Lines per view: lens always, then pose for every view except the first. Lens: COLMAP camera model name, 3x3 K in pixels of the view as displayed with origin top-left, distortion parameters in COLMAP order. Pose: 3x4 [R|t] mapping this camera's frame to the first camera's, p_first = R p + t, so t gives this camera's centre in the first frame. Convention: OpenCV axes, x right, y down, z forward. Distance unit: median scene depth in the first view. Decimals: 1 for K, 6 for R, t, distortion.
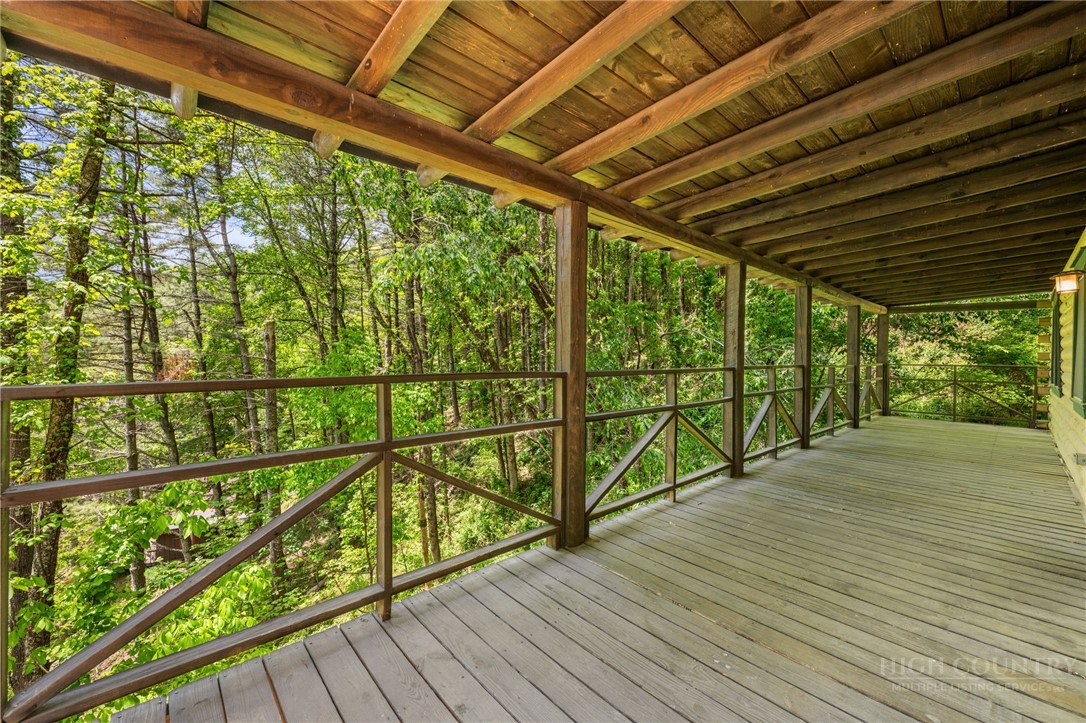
lens RADIAL K [[417.0, 0, 544.5], [0, 417.0, 361.8], [0, 0, 1]] dist [0.000672, 0.000135]
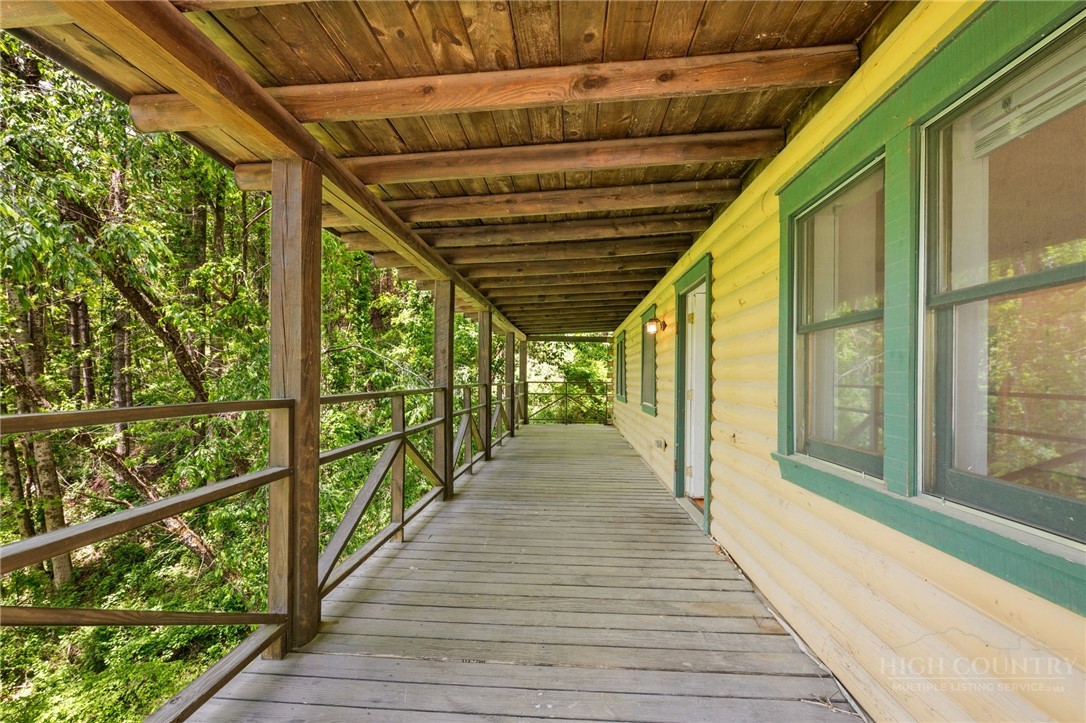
lens RADIAL K [[438.9, 0, 533.6], [0, 438.9, 377.5], [0, 0, 1]] dist [-0.001209, 0.000557]
pose [[0.724288, -0.003499, 0.689488, -0.155637], [0.009136, 0.999948, -0.004522, -0.004317], [-0.689437, 0.009575, 0.724283, 0.174986]]
